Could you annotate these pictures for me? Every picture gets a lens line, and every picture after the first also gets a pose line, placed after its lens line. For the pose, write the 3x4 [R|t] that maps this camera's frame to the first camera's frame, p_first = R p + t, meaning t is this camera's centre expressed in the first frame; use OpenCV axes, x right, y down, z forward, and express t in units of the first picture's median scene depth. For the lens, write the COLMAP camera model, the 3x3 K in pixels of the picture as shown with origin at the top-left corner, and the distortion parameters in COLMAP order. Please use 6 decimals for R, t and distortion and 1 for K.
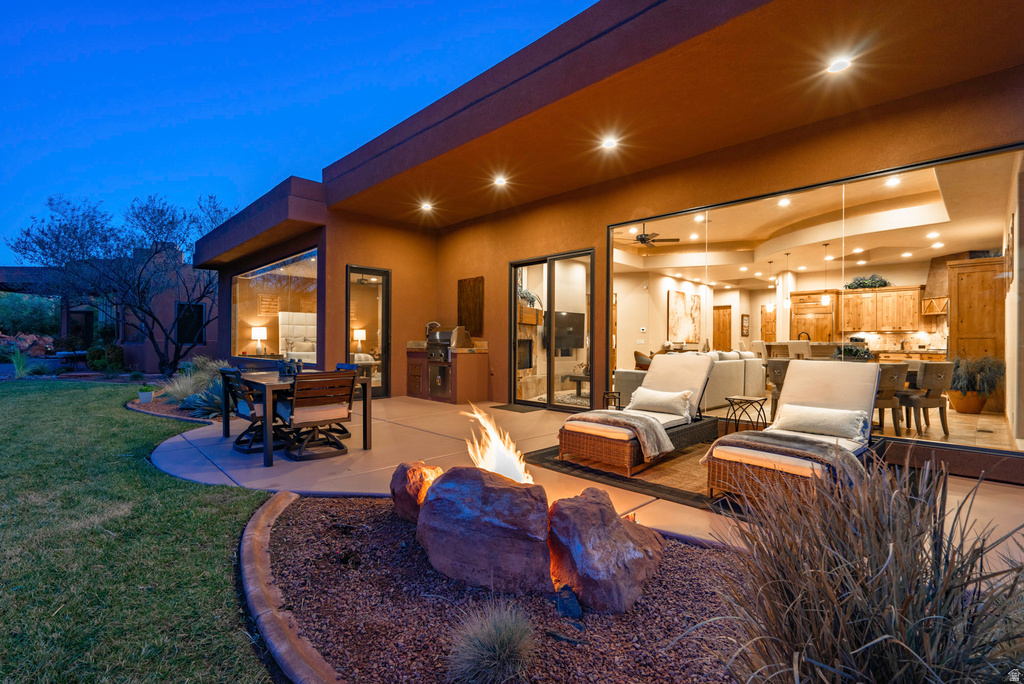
lens RADIAL K [[470.8, 0, 508.6], [0, 470.8, 344.0], [0, 0, 1]] dist [-0.004447, 0.002128]
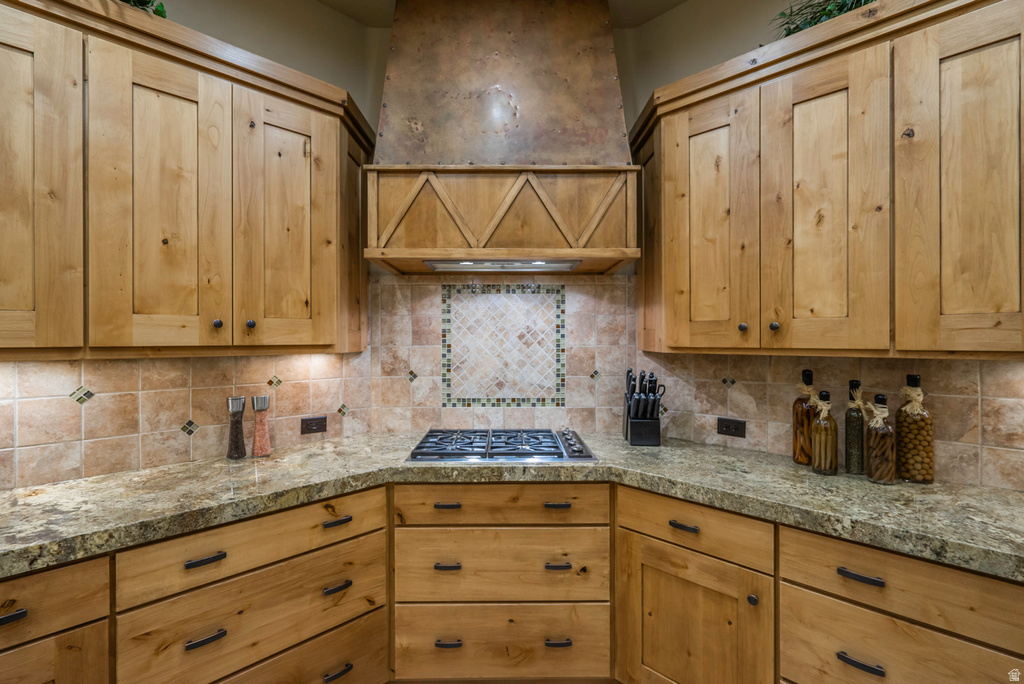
lens RADIAL K [[470.8, 0, 507.9], [0, 470.8, 340.1], [0, 0, 1]] dist [-0.004447, 0.002128]
pose [[-0.010221, -0.005379, 0.999933, 0.741582], [0.004461, 0.999975, 0.005425, -0.033233], [-0.999938, 0.004516, -0.010197, 1.002531]]
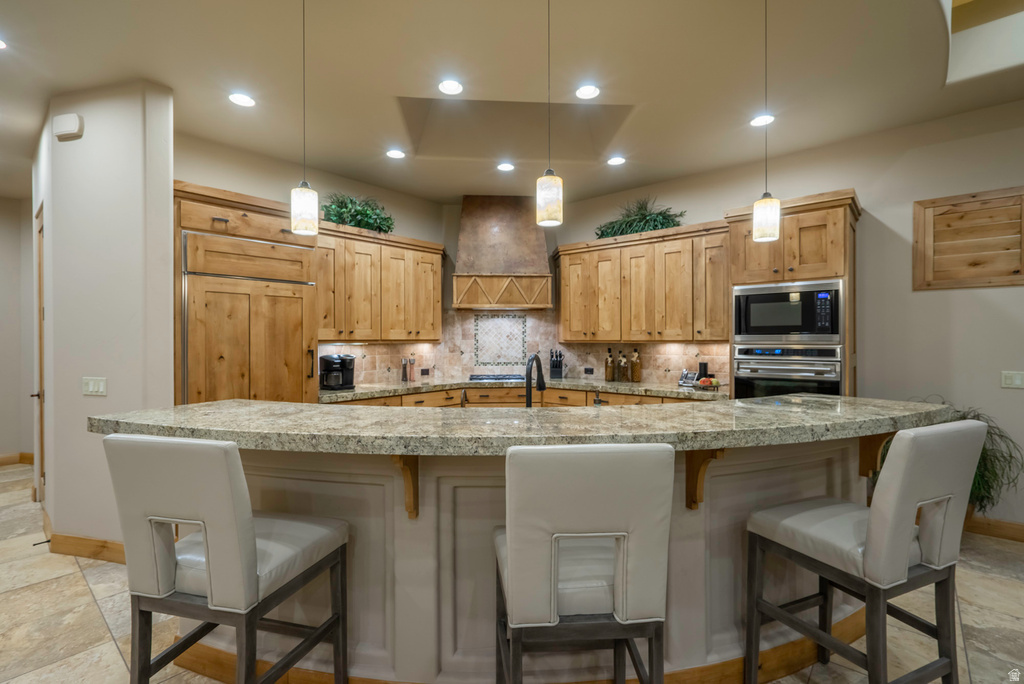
lens RADIAL K [[470.8, 0, 510.9], [0, 470.8, 338.9], [0, 0, 1]] dist [-0.004447, 0.002128]
pose [[-0.082721, -0.005213, 0.996559, 0.414577], [0.005084, 0.999971, 0.005653, -0.033744], [-0.996560, 0.005535, -0.082692, 1.036457]]
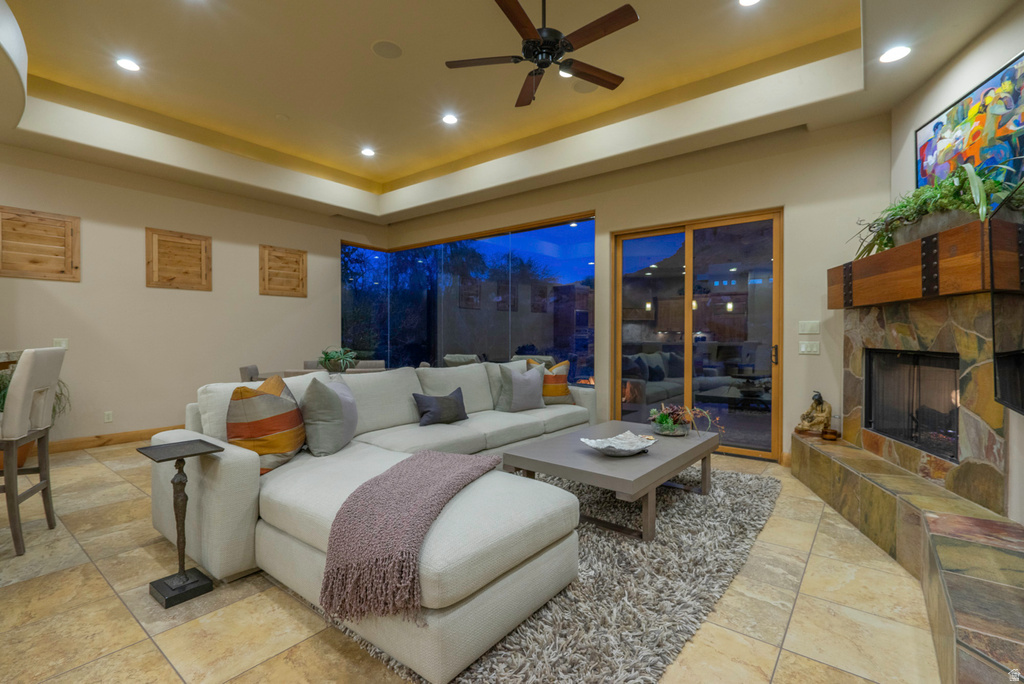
lens RADIAL K [[470.8, 0, 504.2], [0, 470.8, 339.2], [0, 0, 1]] dist [-0.004447, 0.002128]
pose [[-0.992431, -0.009097, -0.122469, 0.317207], [-0.010003, 0.999927, 0.006780, -0.015051], [0.122398, 0.007954, -0.992449, 1.195883]]
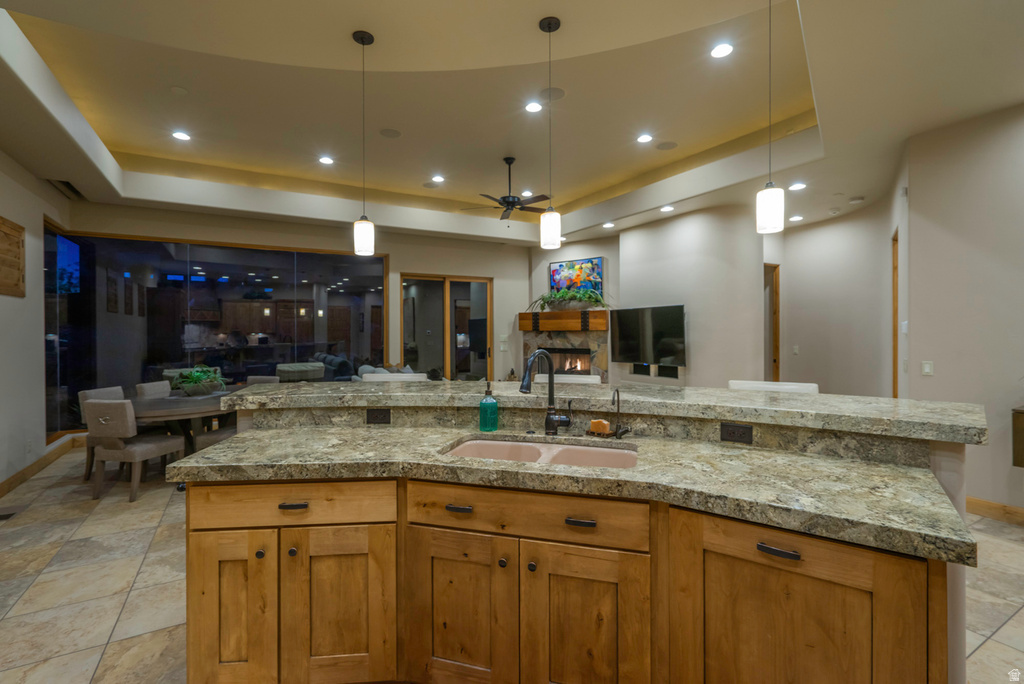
lens RADIAL K [[470.8, 0, 511.1], [0, 470.8, 331.0], [0, 0, 1]] dist [-0.004447, 0.002128]
pose [[-0.248315, -0.007486, -0.968650, 0.835264], [0.001927, 0.999964, -0.008221, -0.032123], [0.968677, -0.003908, -0.248292, 1.046242]]
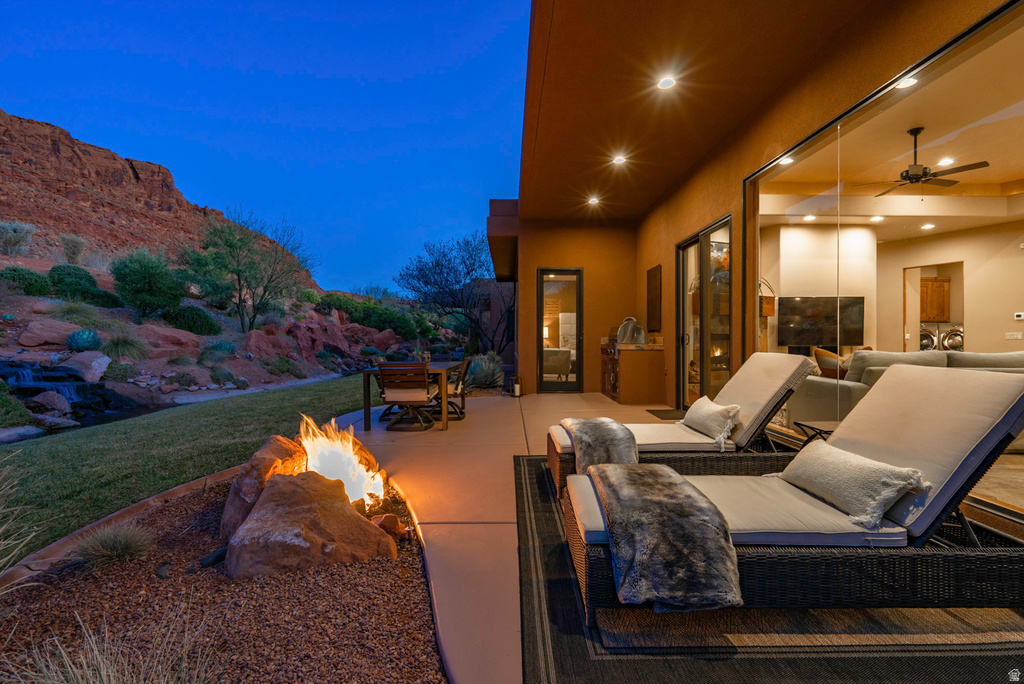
lens RADIAL K [[470.8, 0, 506.0], [0, 470.8, 342.3], [0, 0, 1]] dist [-0.004447, 0.002128]
pose [[0.714465, -0.001343, -0.699670, 0.300100], [0.002184, 0.999998, 0.000311, 0.003172], [0.699668, -0.001750, 0.714466, 0.132451]]
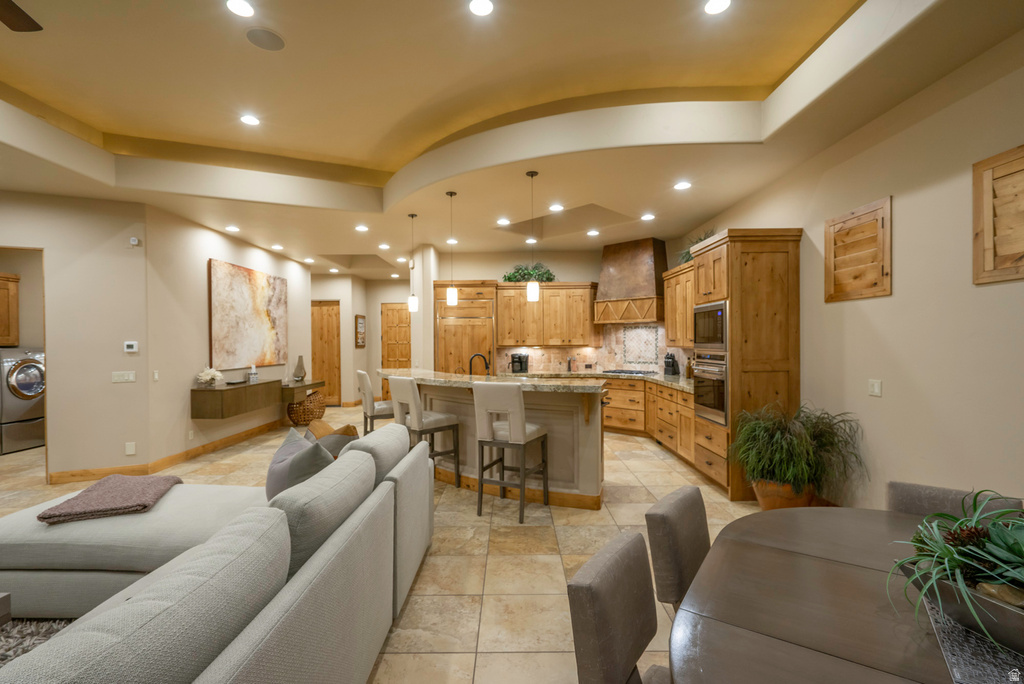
lens RADIAL K [[470.8, 0, 512.9], [0, 470.8, 349.2], [0, 0, 1]] dist [-0.004447, 0.002128]
pose [[0.699894, -0.021609, 0.713919, 0.288496], [0.012348, 0.999759, 0.018155, -0.039133], [-0.714140, -0.003891, 0.699993, 0.614709]]
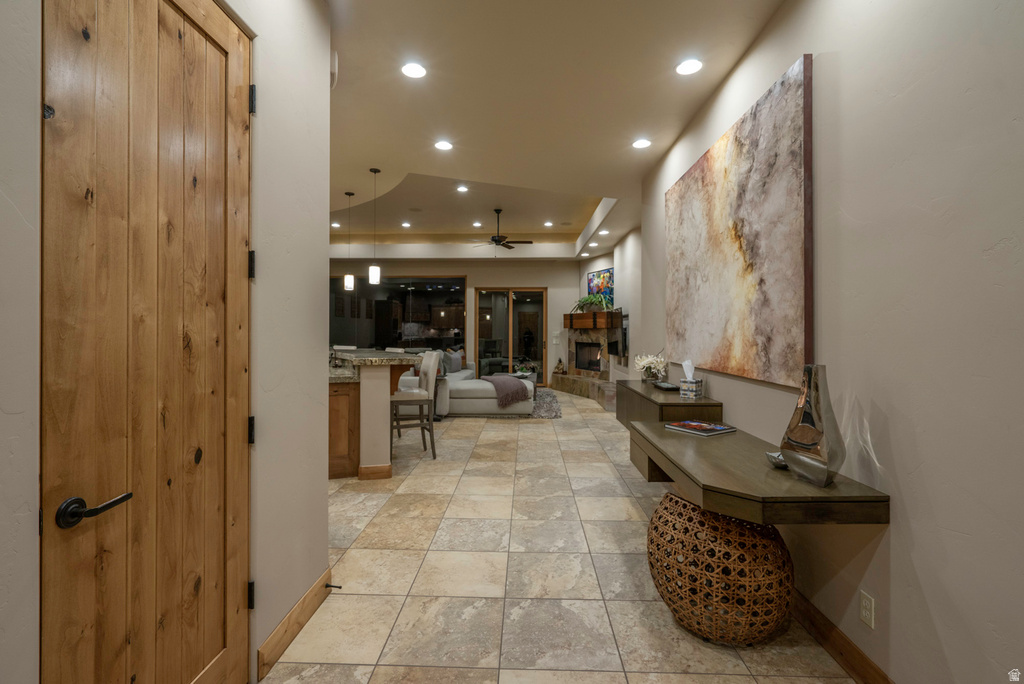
lens RADIAL K [[470.8, 0, 512.2], [0, 470.8, 328.4], [0, 0, 1]] dist [-0.004447, 0.002128]
pose [[-0.720687, -0.014024, -0.693119, 0.843035], [-0.010495, 0.999902, -0.009319, -0.027688], [0.693182, 0.000558, -0.720763, 1.545576]]
